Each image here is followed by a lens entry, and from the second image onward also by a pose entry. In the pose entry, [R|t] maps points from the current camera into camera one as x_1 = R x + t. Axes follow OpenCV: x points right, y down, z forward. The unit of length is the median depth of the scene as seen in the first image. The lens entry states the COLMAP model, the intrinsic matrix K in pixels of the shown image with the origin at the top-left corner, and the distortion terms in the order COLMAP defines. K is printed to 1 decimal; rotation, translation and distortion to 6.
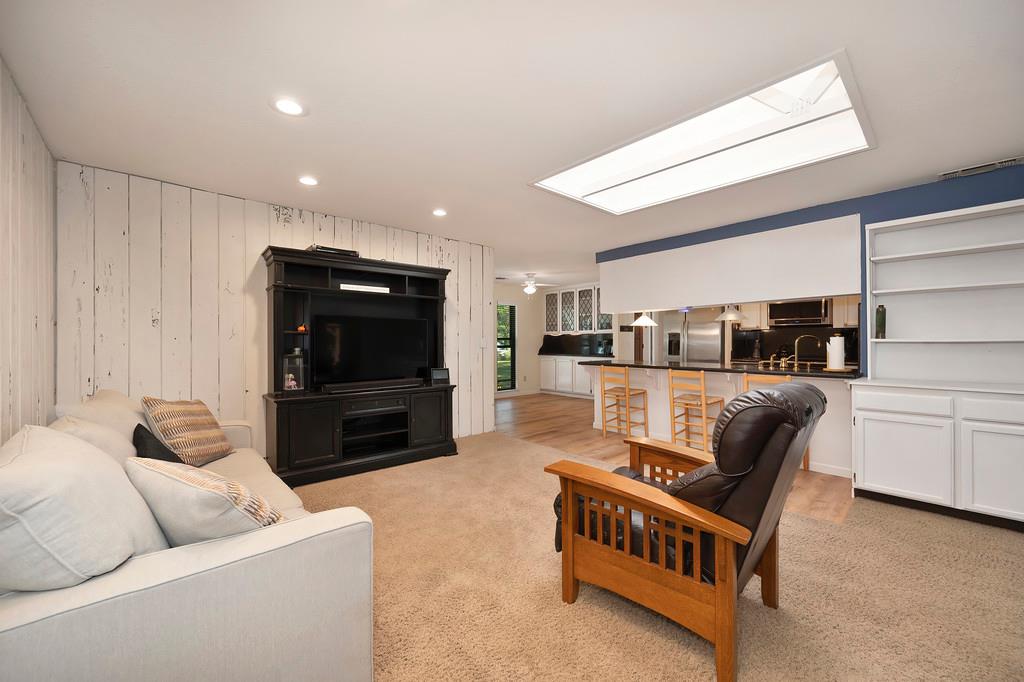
lens RADIAL K [[403.9, 0, 511.6], [0, 403.9, 346.0], [0, 0, 1]] dist [-0.004577, 0.001725]
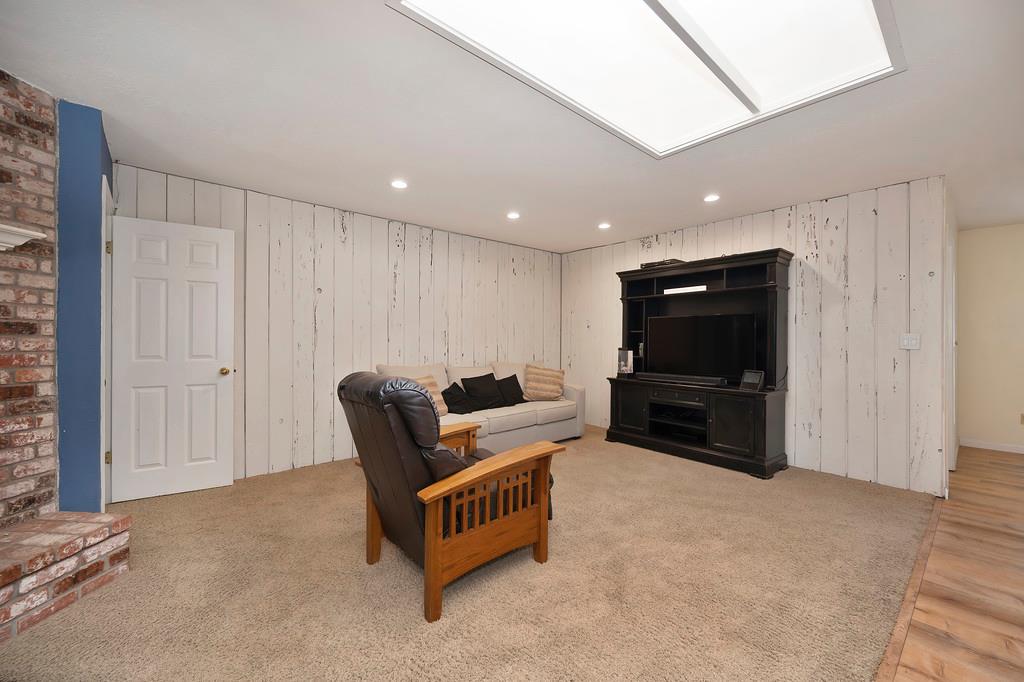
lens RADIAL K [[403.9, 0, 508.5], [0, 403.9, 337.7], [0, 0, 1]] dist [-0.004577, 0.001725]
pose [[-0.022112, -0.000396, -0.999755, 0.335801], [-0.012628, 0.999920, -0.000117, -0.003171], [0.999676, 0.012623, -0.022115, 0.250341]]
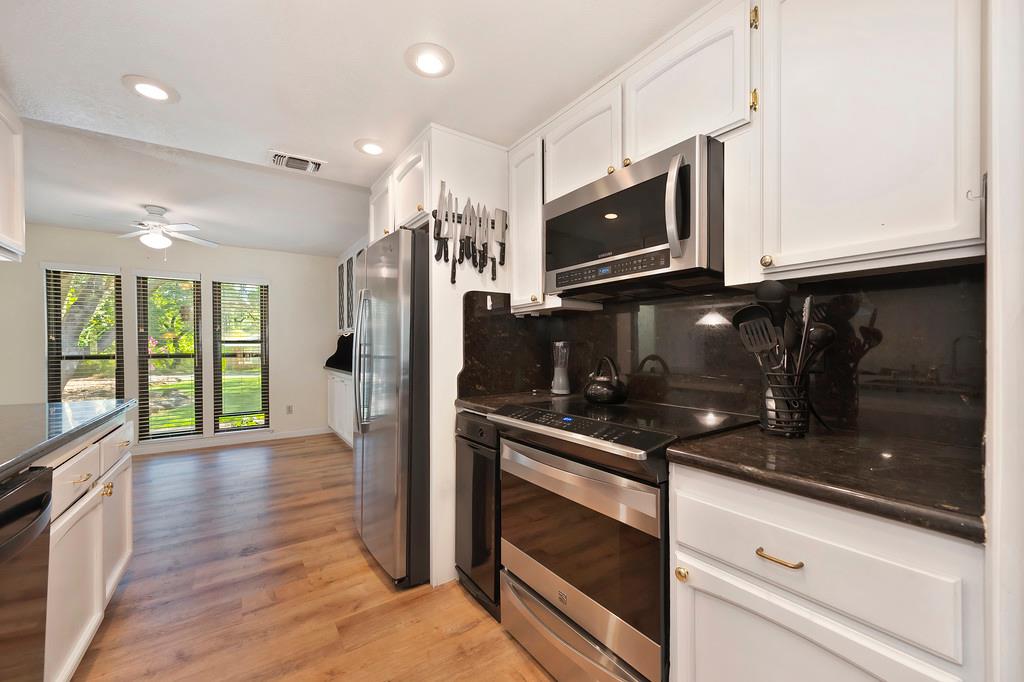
lens RADIAL K [[403.9, 0, 512.2], [0, 403.9, 347.3], [0, 0, 1]] dist [-0.004577, 0.001725]
pose [[0.992001, -0.002652, -0.126204, 0.456877], [0.001884, 0.999979, -0.006208, -0.005710], [0.126218, 0.005921, 0.991985, 0.488880]]
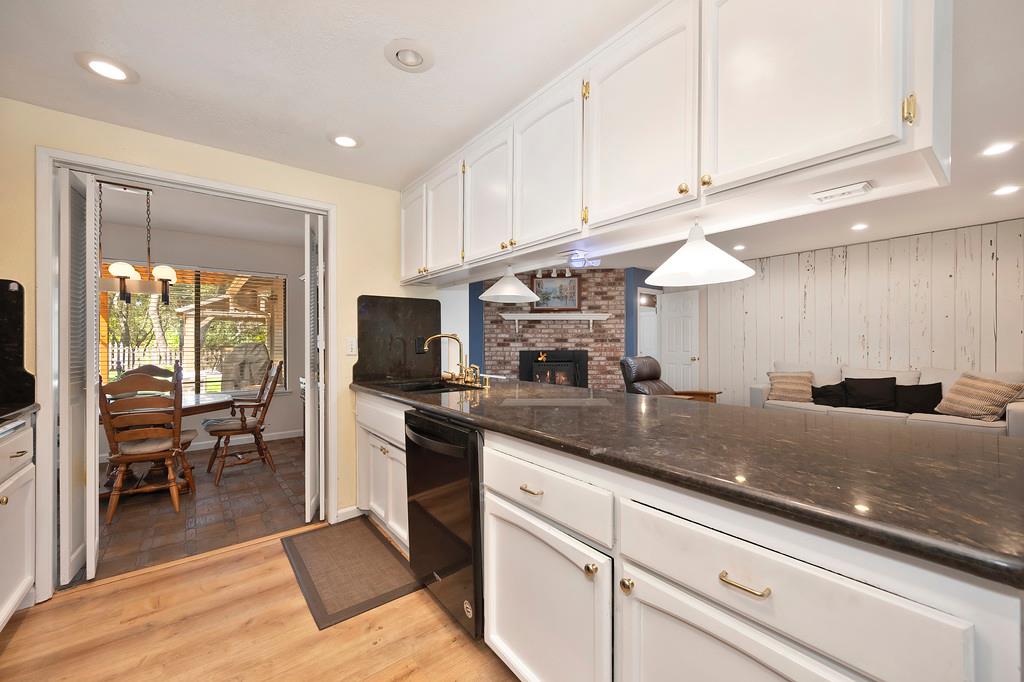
lens RADIAL K [[403.9, 0, 518.0], [0, 403.9, 343.1], [0, 0, 1]] dist [-0.004577, 0.001725]
pose [[-0.998581, 0.004340, 0.053080, 0.264808], [0.004849, 0.999943, 0.009475, -0.007934], [-0.053035, 0.009719, -0.998545, 0.762382]]
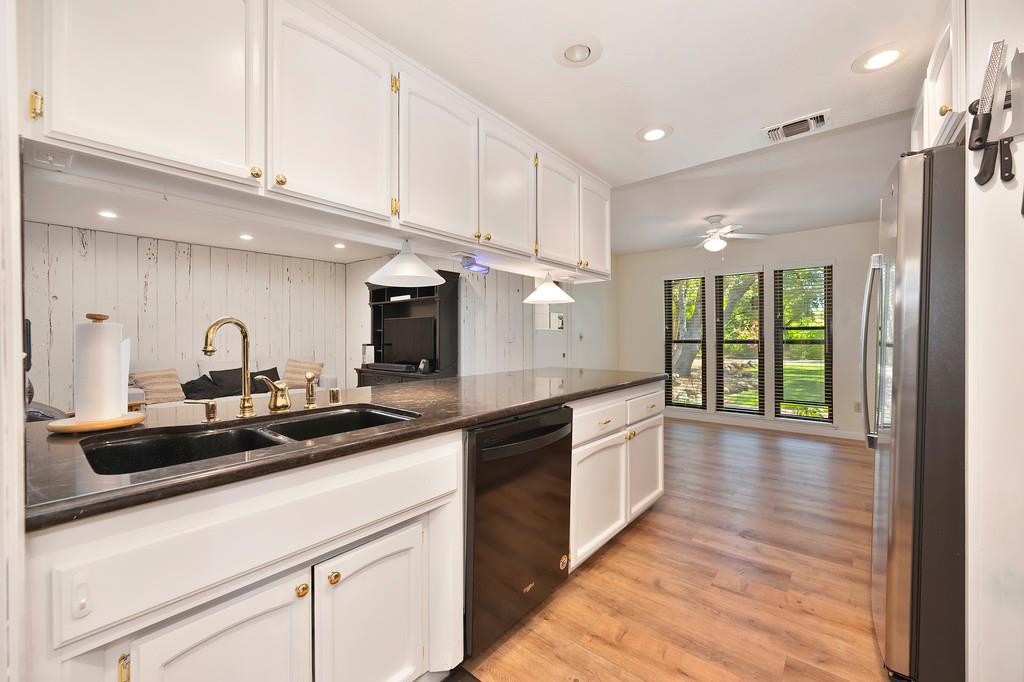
lens RADIAL K [[403.9, 0, 512.2], [0, 403.9, 336.2], [0, 0, 1]] dist [-0.004577, 0.001725]
pose [[0.147611, 0.001043, -0.989045, 0.493620], [-0.004016, 0.999992, 0.000455, -0.005558], [0.989037, 0.003905, 0.147614, 0.534507]]
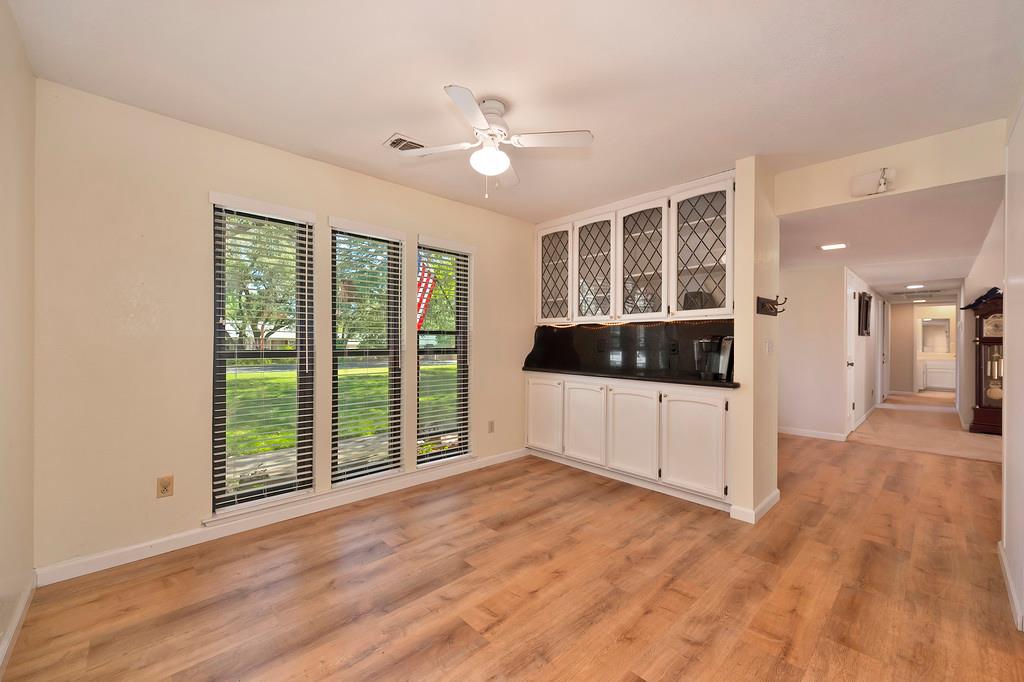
lens RADIAL K [[403.9, 0, 509.4], [0, 403.9, 342.1], [0, 0, 1]] dist [-0.004577, 0.001725]
pose [[0.999809, 0.008879, 0.017433, 0.046539], [-0.008760, 0.999938, -0.006896, -0.006327], [-0.017493, 0.006742, 0.999824, 0.608261]]
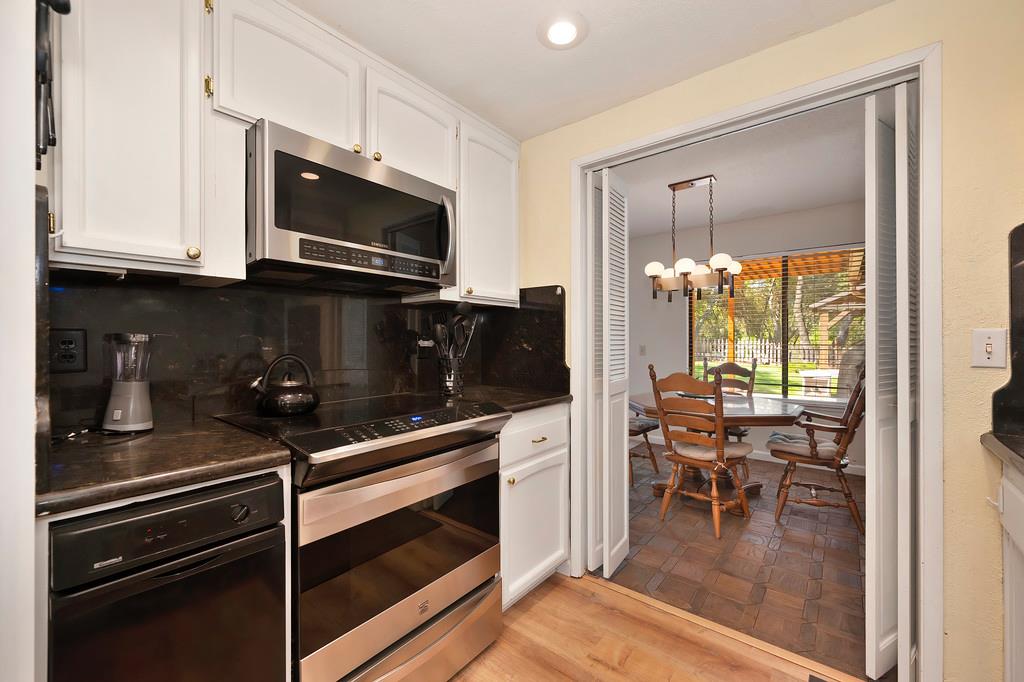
lens RADIAL K [[410.0, 0, 518.7], [0, 410.0, 340.3], [0, 0, 1]] dist [0.001656, 0.000384]
pose [[-0.156924, 0.002534, 0.987607, 0.297161], [0.009441, 0.999955, -0.001066, -0.006884], [-0.987566, 0.009157, -0.156941, 0.639934]]
